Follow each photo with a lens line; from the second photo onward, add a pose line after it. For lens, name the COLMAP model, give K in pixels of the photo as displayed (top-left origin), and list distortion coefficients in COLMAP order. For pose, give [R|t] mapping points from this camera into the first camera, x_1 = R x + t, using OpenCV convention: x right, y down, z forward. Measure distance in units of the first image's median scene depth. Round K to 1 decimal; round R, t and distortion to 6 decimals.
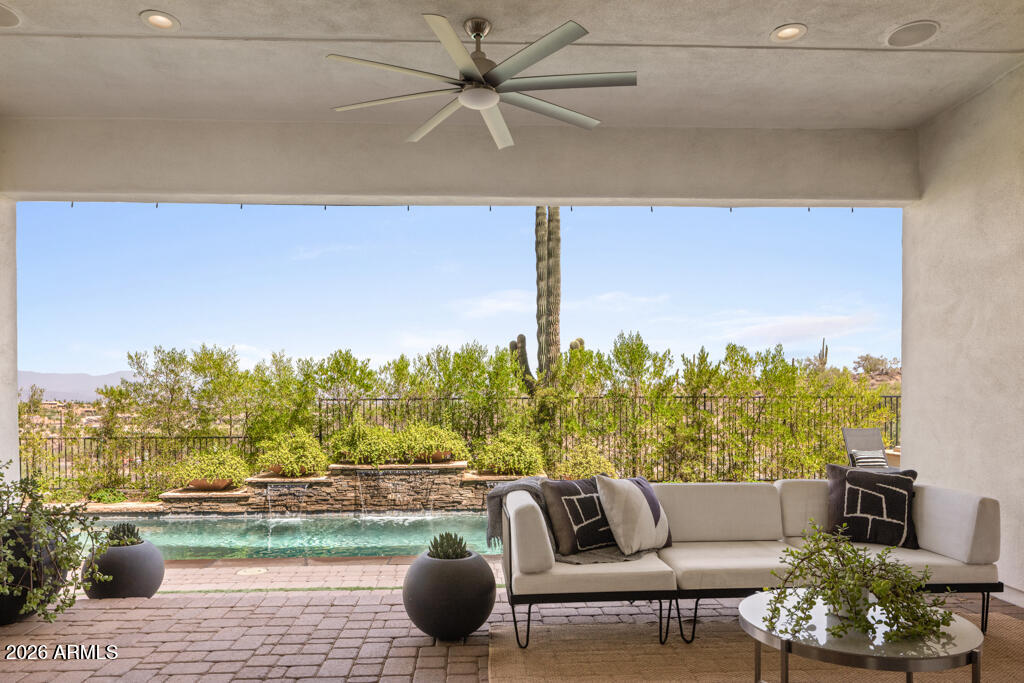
lens RADIAL K [[702.8, 0, 491.4], [0, 702.8, 387.6], [0, 0, 1]] dist [-0.003579, -0.003826]
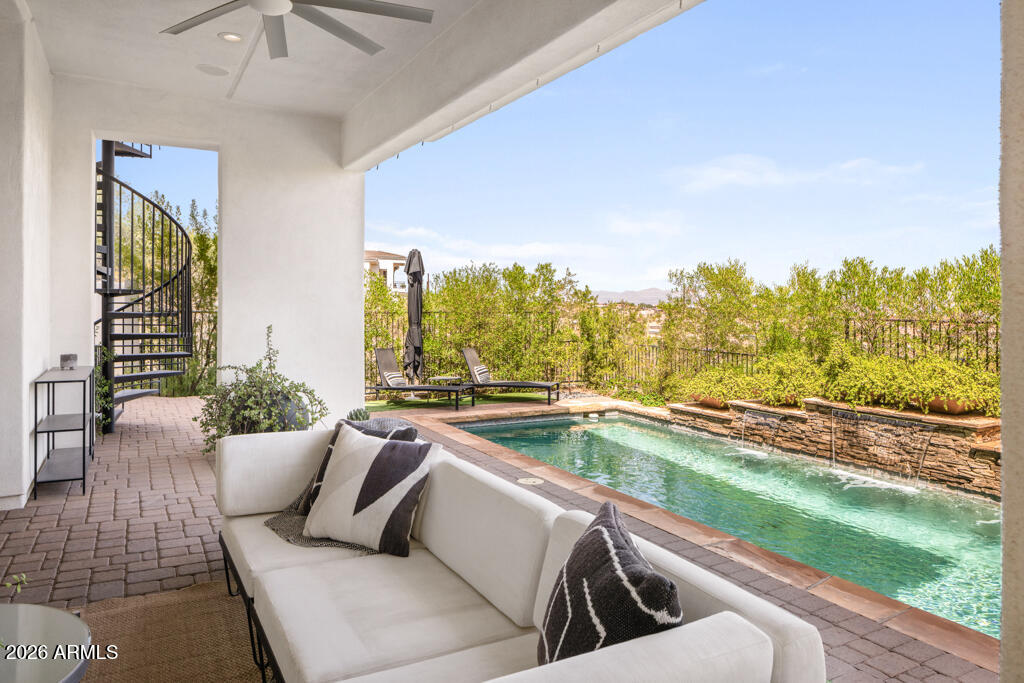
lens RADIAL K [[702.8, 0, 501.0], [0, 702.8, 305.0], [0, 0, 1]] dist [-0.003579, -0.003826]
pose [[0.422258, 0.011423, -0.906404, 0.367901], [-0.009431, 0.999922, 0.008207, -0.002135], [0.906427, 0.005083, 0.422332, 0.324120]]
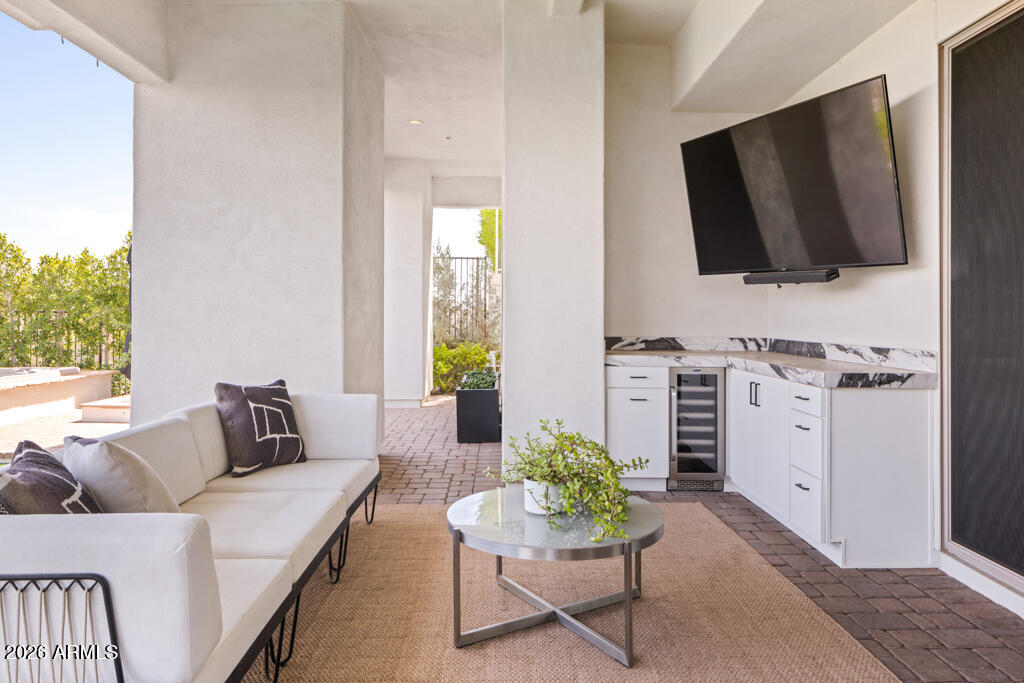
lens RADIAL K [[702.8, 0, 511.0], [0, 702.8, 322.0], [0, 0, 1]] dist [-0.003579, -0.003826]
pose [[0.055362, -0.004095, 0.998458, -0.116828], [-0.013420, 0.999898, 0.004845, 0.011993], [-0.998376, -0.013668, 0.055301, 0.240096]]
